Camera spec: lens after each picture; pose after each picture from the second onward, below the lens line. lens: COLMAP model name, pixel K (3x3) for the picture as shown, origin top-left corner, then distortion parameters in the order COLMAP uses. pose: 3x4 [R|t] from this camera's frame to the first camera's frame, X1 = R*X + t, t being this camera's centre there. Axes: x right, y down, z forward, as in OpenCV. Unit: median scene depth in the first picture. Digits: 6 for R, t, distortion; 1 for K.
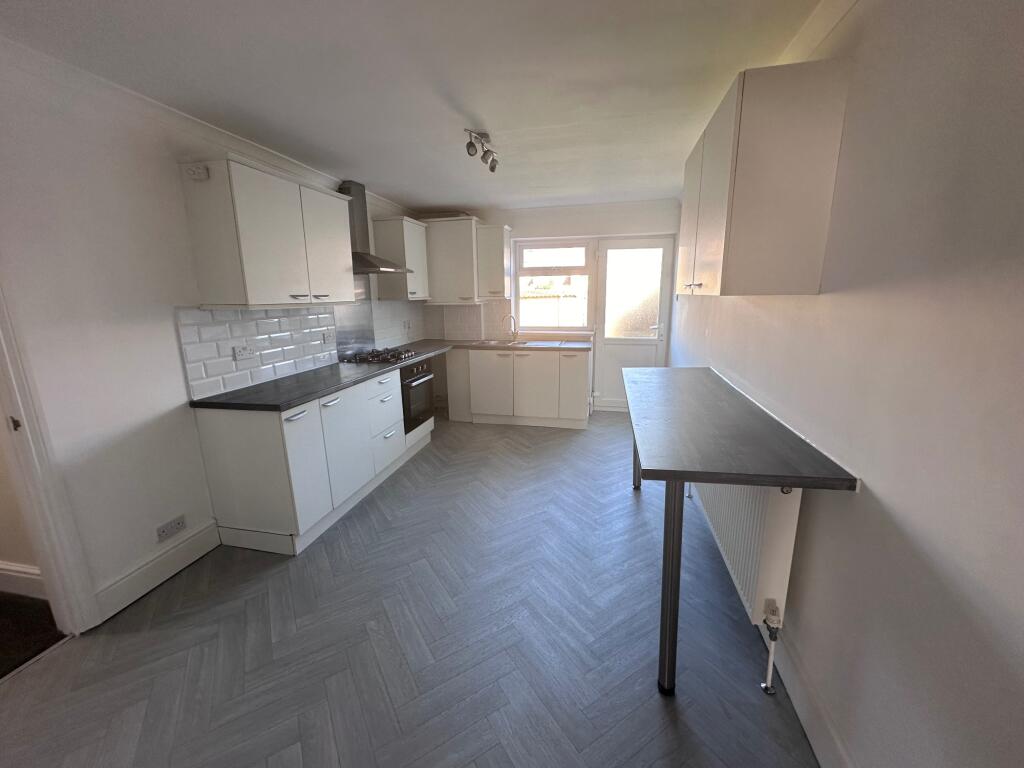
lens RADIAL K [[408.8, 0, 509.6], [0, 408.8, 382.4], [0, 0, 1]] dist [-0.001006, -0.000073]
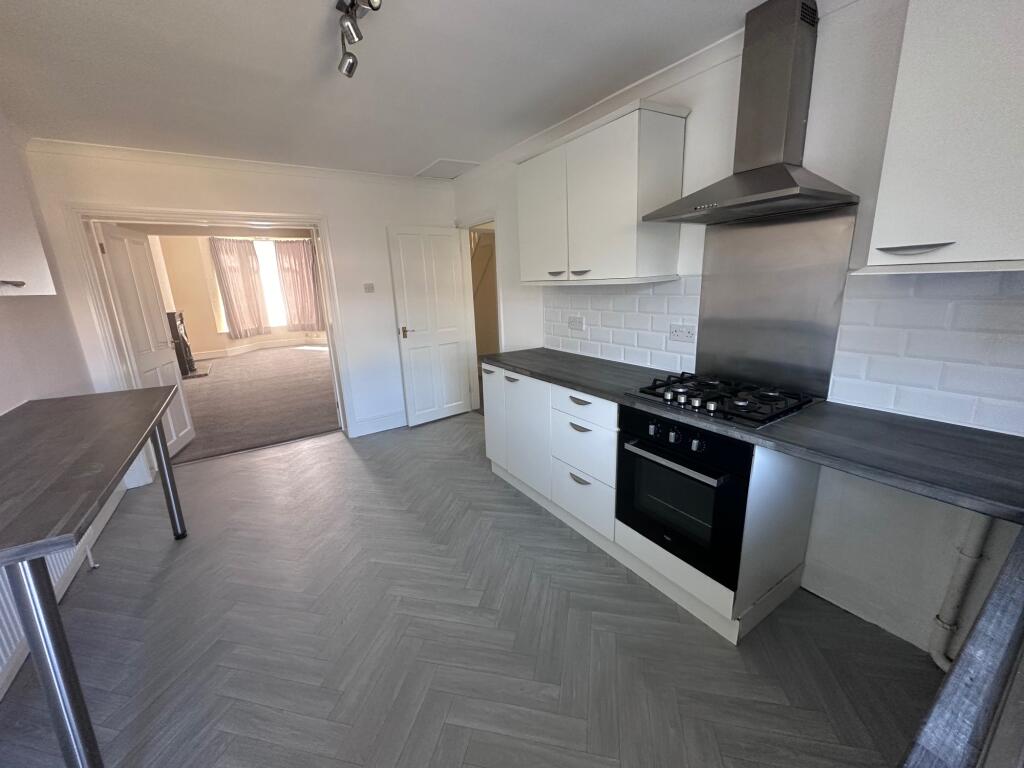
lens RADIAL K [[408.8, 0, 509.6], [0, 408.8, 382.4], [0, 0, 1]] dist [-0.001006, -0.000073]
pose [[-0.689094, 0.201191, -0.696184, 0.285559], [-0.118574, 0.916437, 0.382208, -0.317283], [0.714905, 0.345927, -0.607655, 1.534618]]
